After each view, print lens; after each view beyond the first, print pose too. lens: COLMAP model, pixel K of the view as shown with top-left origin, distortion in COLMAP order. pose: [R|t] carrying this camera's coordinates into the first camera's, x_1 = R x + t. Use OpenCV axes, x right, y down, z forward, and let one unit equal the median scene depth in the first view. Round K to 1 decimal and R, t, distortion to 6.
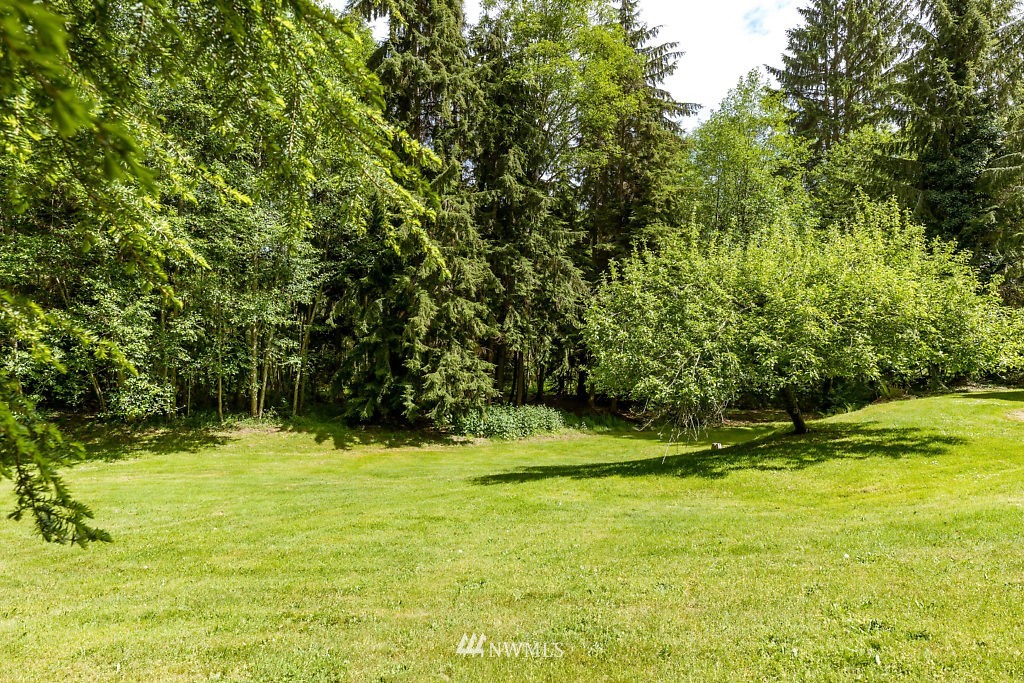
lens RADIAL K [[569.5, 0, 510.8], [0, 569.5, 342.5], [0, 0, 1]] dist [0.006481, -0.000270]
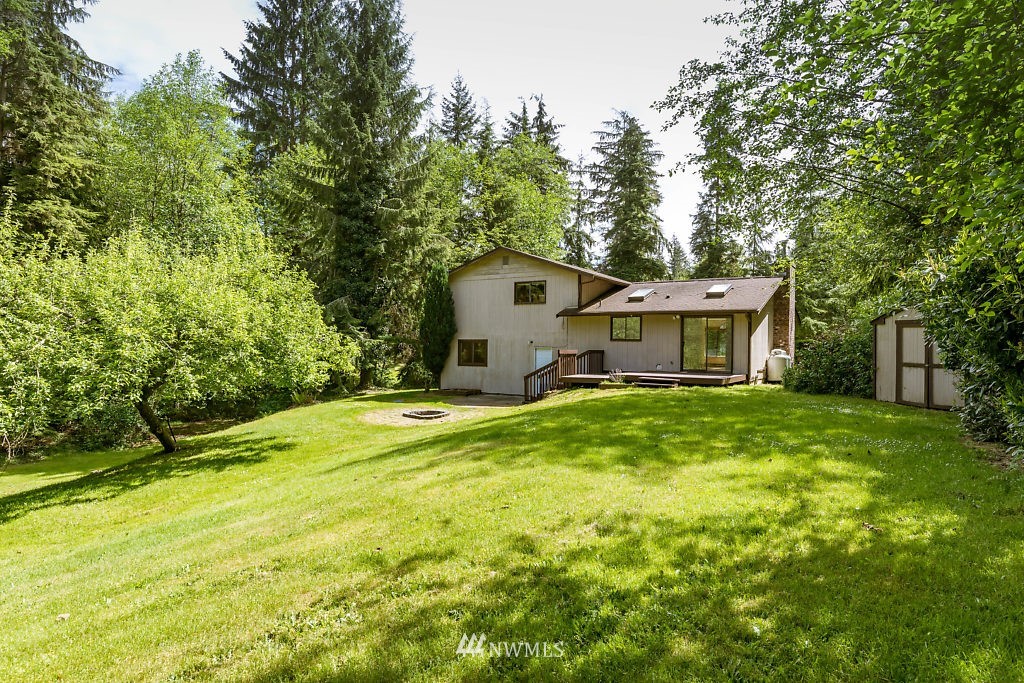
lens RADIAL K [[618.1, 0, 512.7], [0, 618.1, 343.7], [0, 0, 1]] dist [-0.003269, 0.003511]
pose [[0.678999, 0.012325, 0.734035, 0.072964], [-0.012843, 0.999905, -0.004910, -0.014714], [-0.734026, -0.006093, 0.679094, -0.072911]]
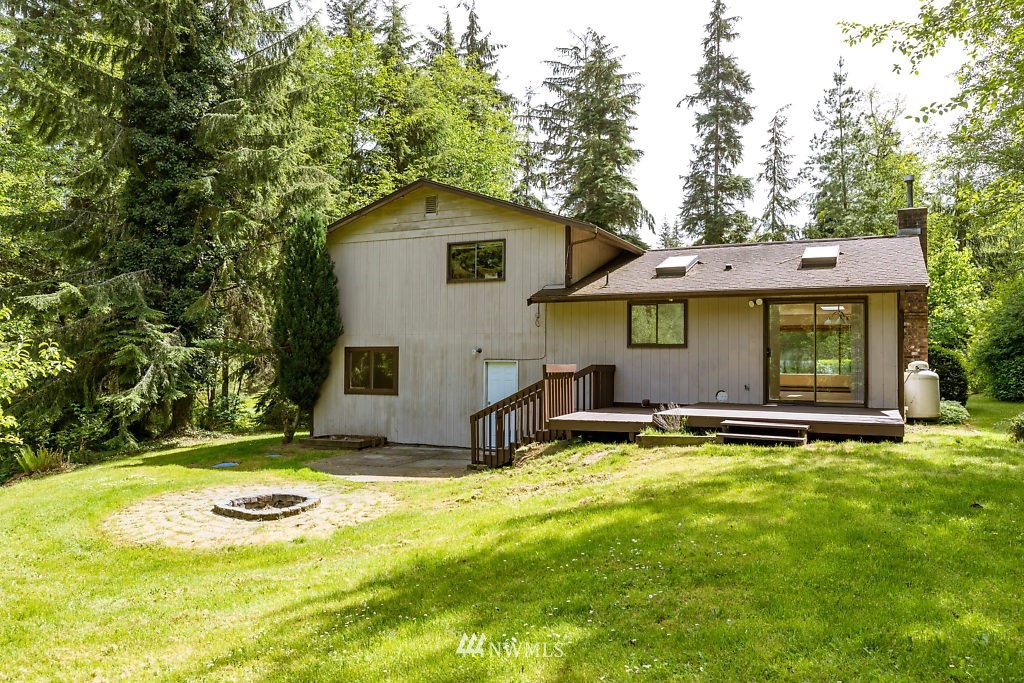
lens RADIAL K [[782.1, 0, 516.6], [0, 782.1, 344.8], [0, 0, 1]] dist [0.003577, -0.003512]
pose [[0.591541, 0.021944, 0.805977, 0.293518], [-0.007729, 0.999738, -0.021547, -0.013157], [-0.806238, 0.006517, 0.591555, 0.153149]]
